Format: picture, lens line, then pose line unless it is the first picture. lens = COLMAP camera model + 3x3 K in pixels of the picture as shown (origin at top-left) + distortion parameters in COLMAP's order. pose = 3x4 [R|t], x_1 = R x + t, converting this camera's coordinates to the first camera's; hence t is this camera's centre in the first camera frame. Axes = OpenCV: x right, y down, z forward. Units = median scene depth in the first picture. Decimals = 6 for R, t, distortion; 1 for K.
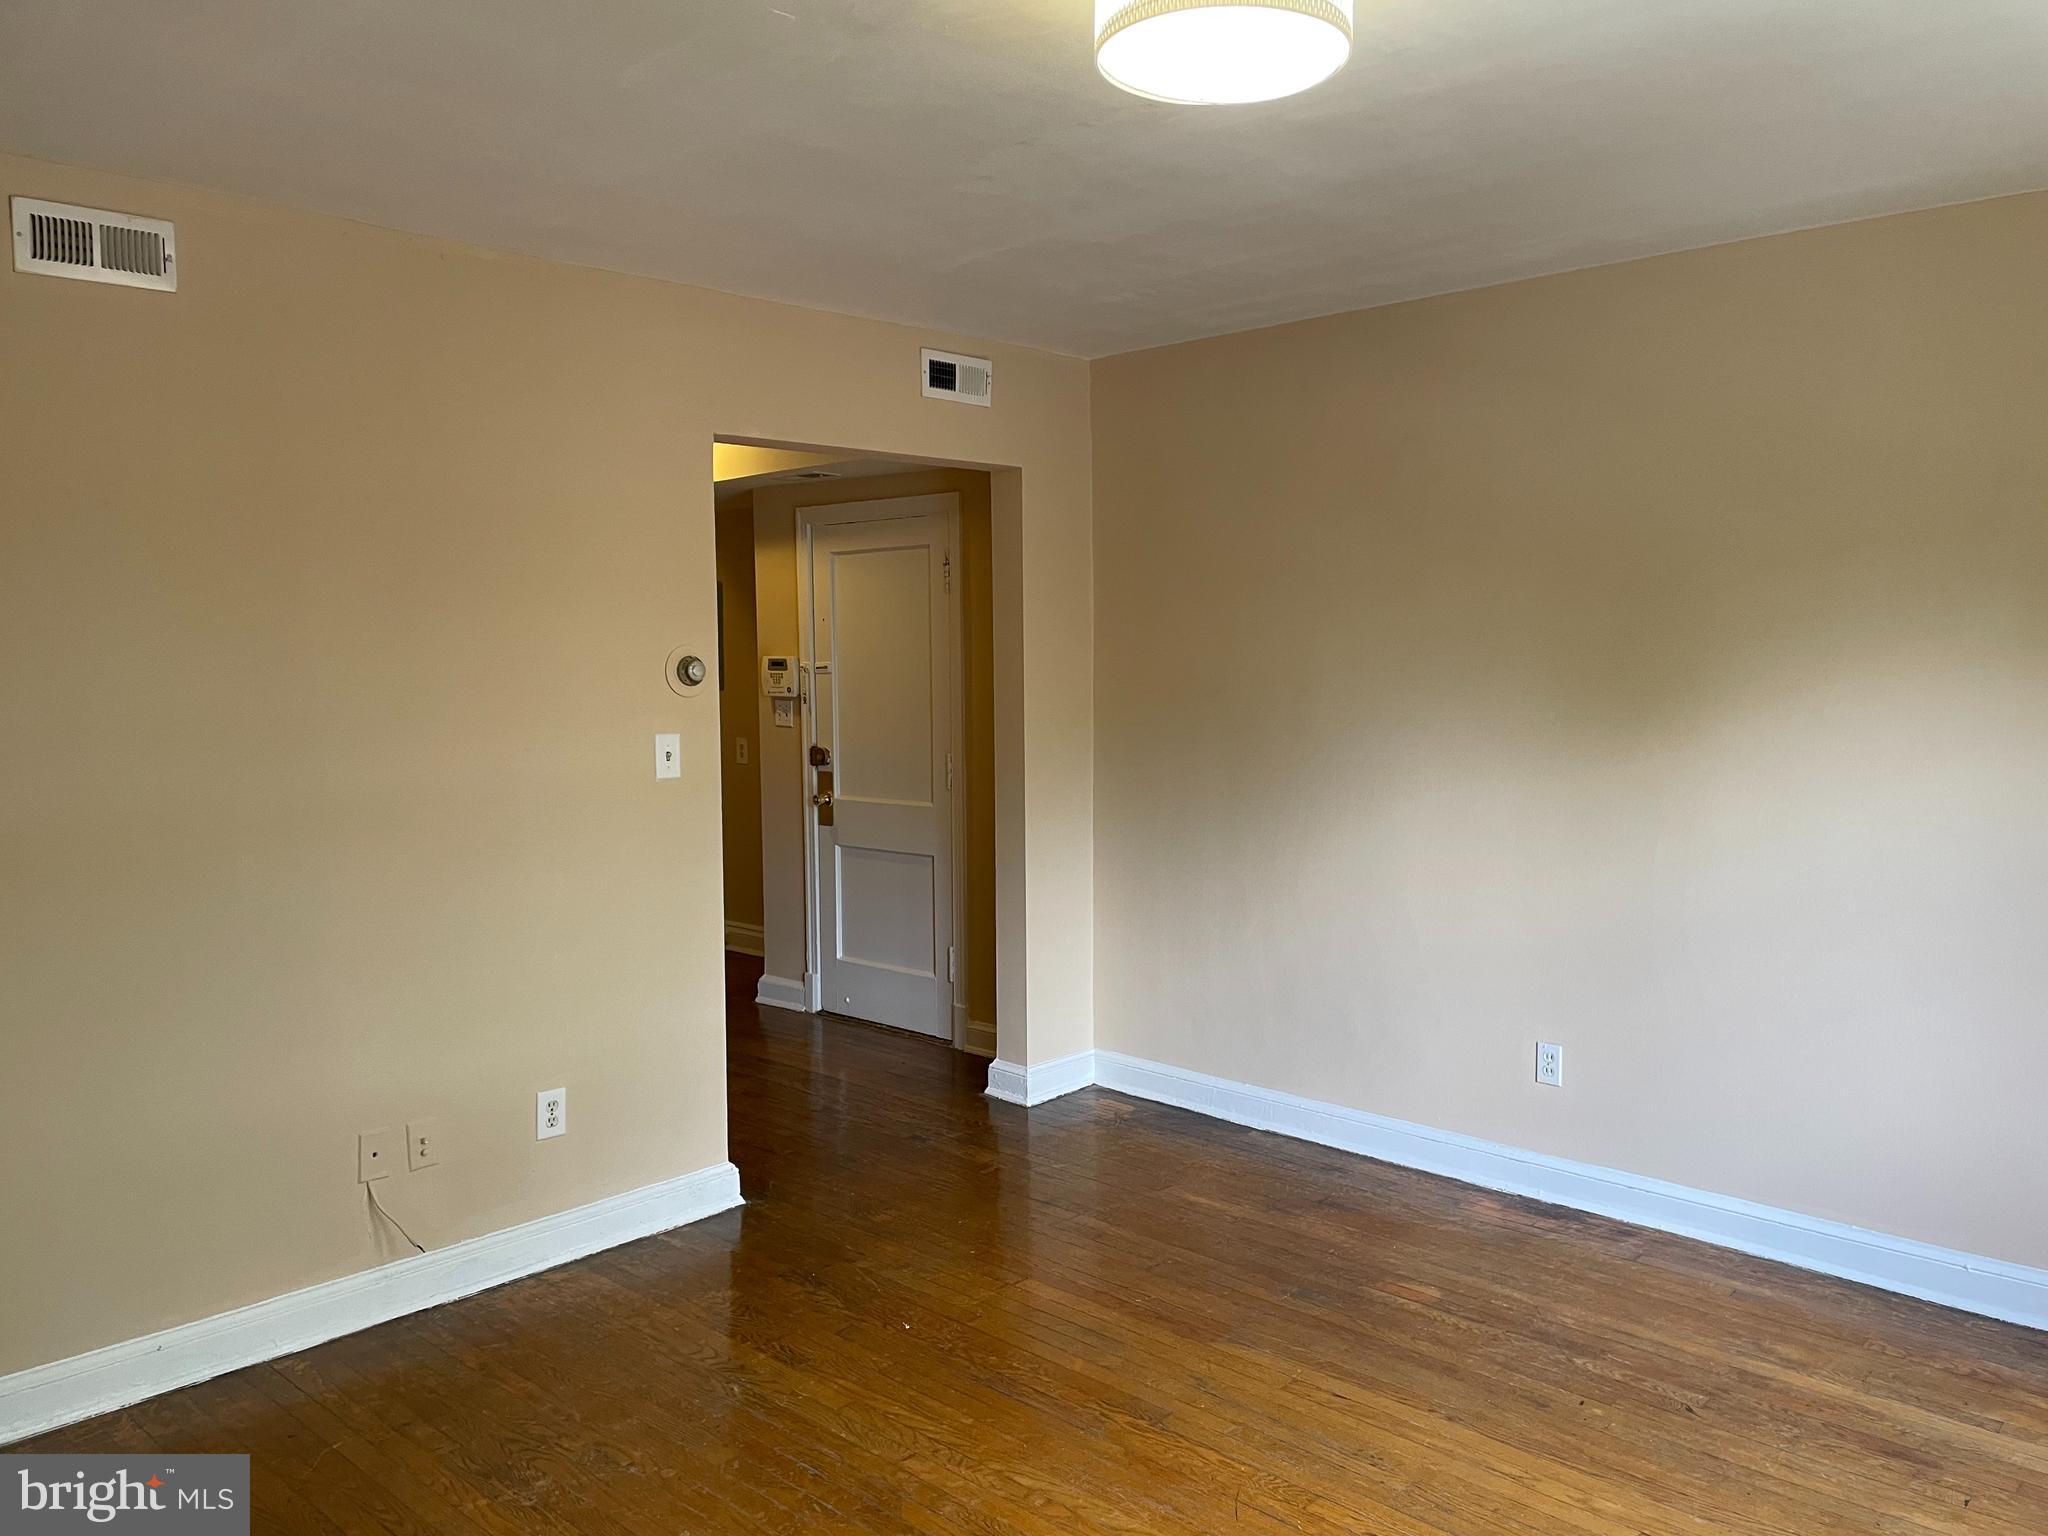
lens RADIAL K [[1545.5, 0, 1024.0], [0, 1545.5, 768.0], [0, 0, 1]] dist [0.097859, -0.122757]
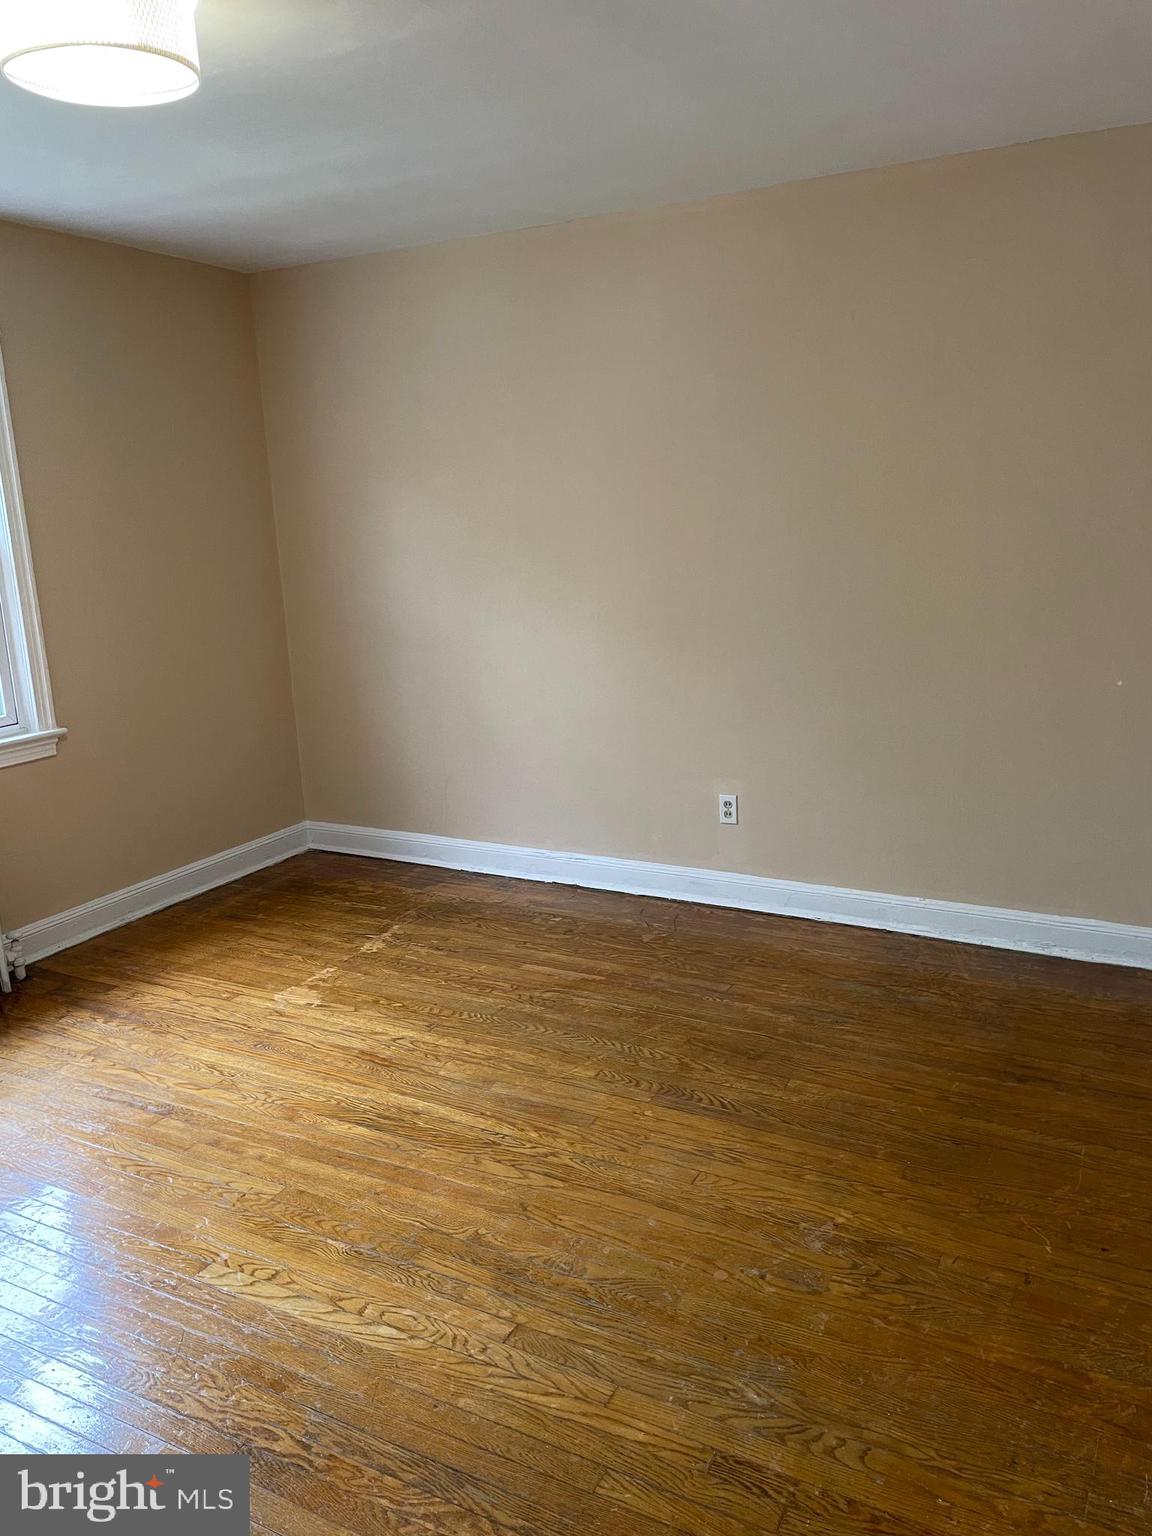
lens RADIAL K [[1156.5, 0, 580.7], [0, 1156.5, 758.9], [0, 0, 1]] dist [0.091531, -0.116848]
pose [[-0.963495, 0.103336, -0.246978, 0.025580], [0.027741, 0.956077, 0.291801, -0.115173], [0.266284, 0.274297, -0.924042, 1.450512]]
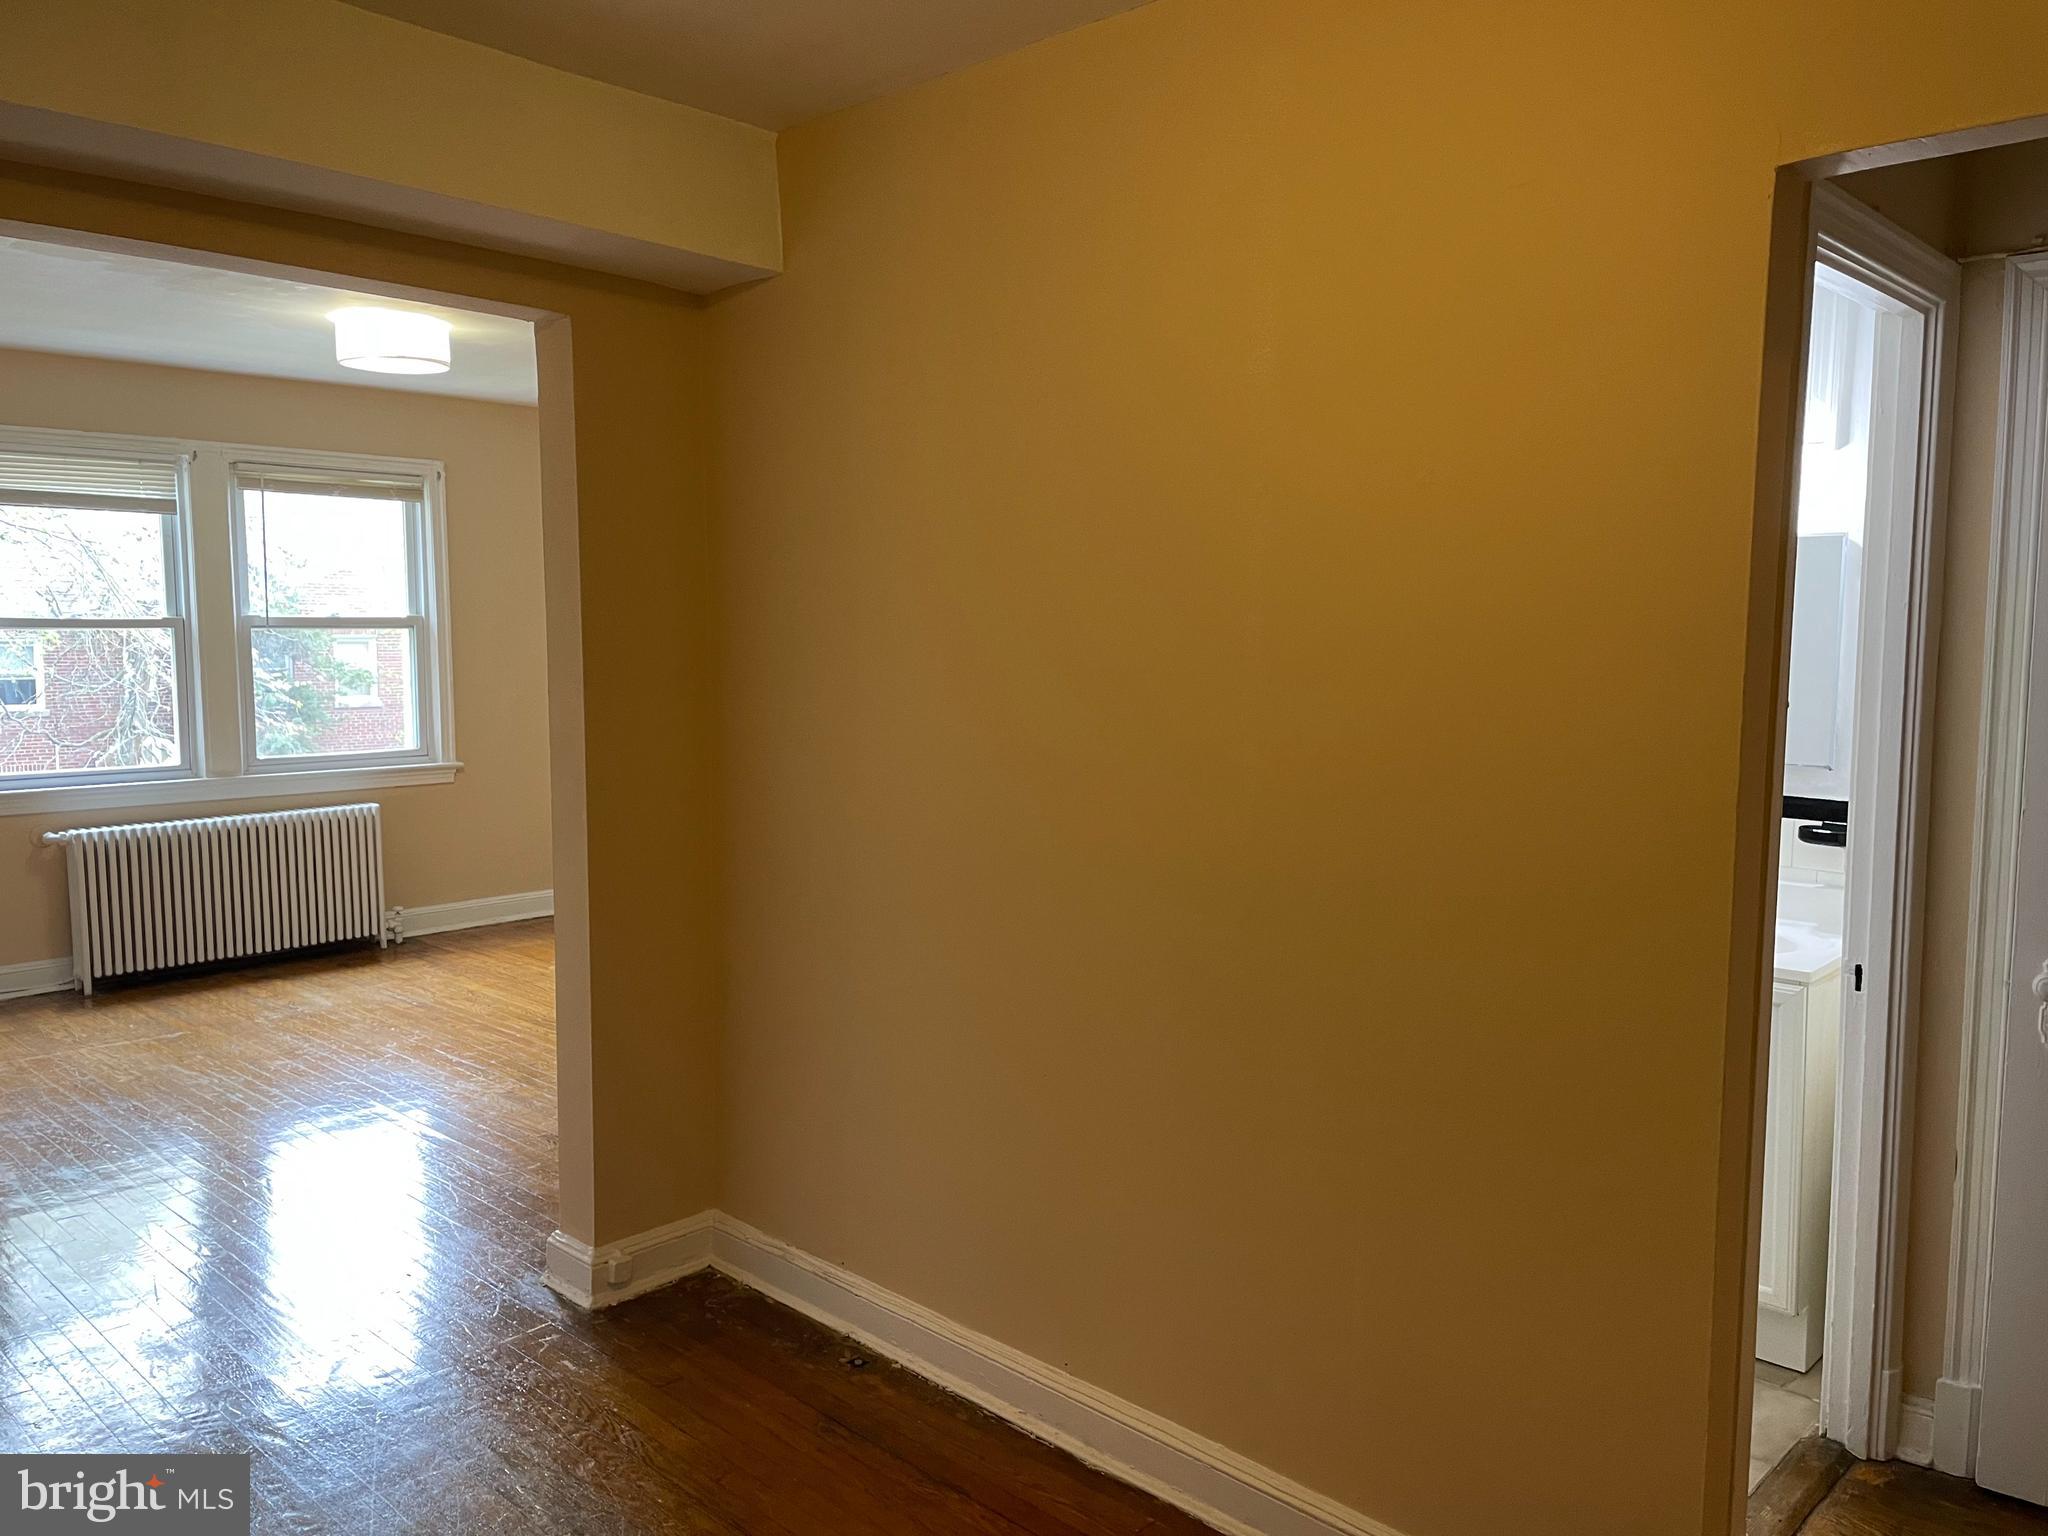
lens RADIAL K [[1549.9, 0, 1025.4], [0, 1549.9, 761.4], [0, 0, 1]] dist [0.092599, -0.113068]
pose [[-0.999930, 0.006495, 0.009895, -0.585755], [0.008057, 0.985934, 0.166939, -0.160448], [-0.008672, 0.167007, -0.985918, 2.326147]]
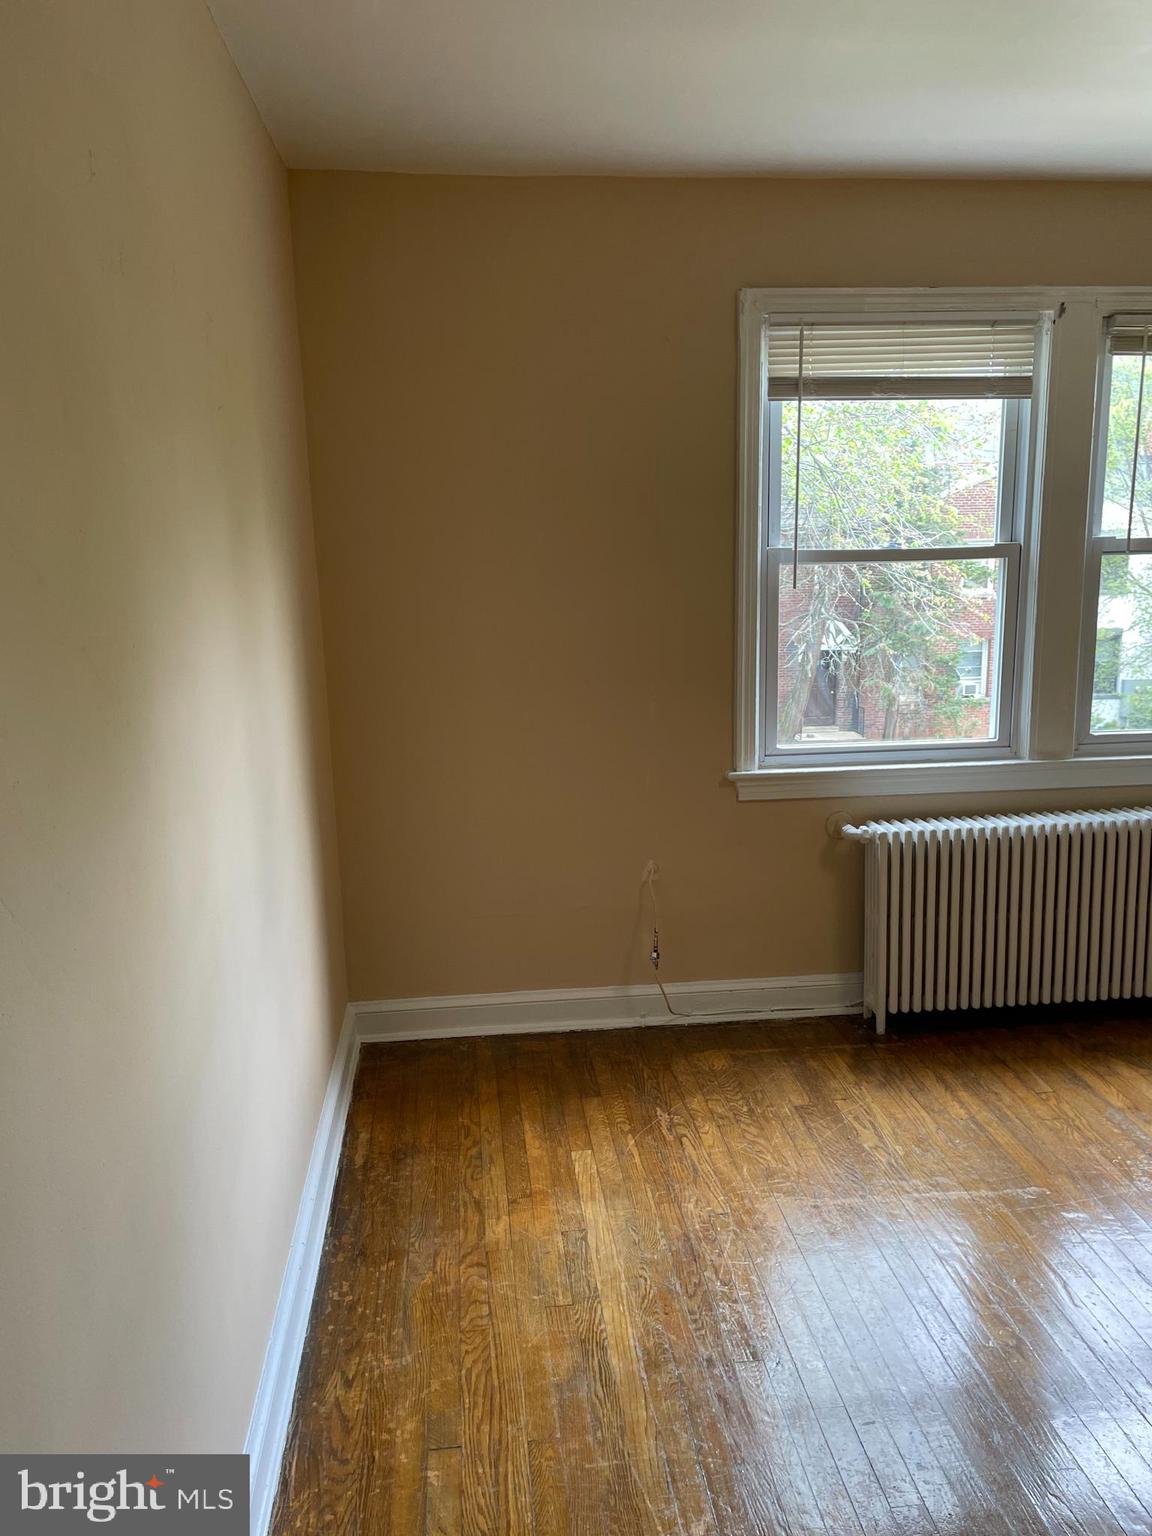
lens RADIAL K [[1159.4, 0, 590.0], [0, 1159.4, 754.4], [0, 0, 1]] dist [0.103005, -0.126674]
pose [[-0.764445, -0.098032, 0.637192, 0.090093], [0.076000, 0.967776, 0.240071, -0.118141], [-0.640194, 0.231948, -0.732361, 1.439545]]
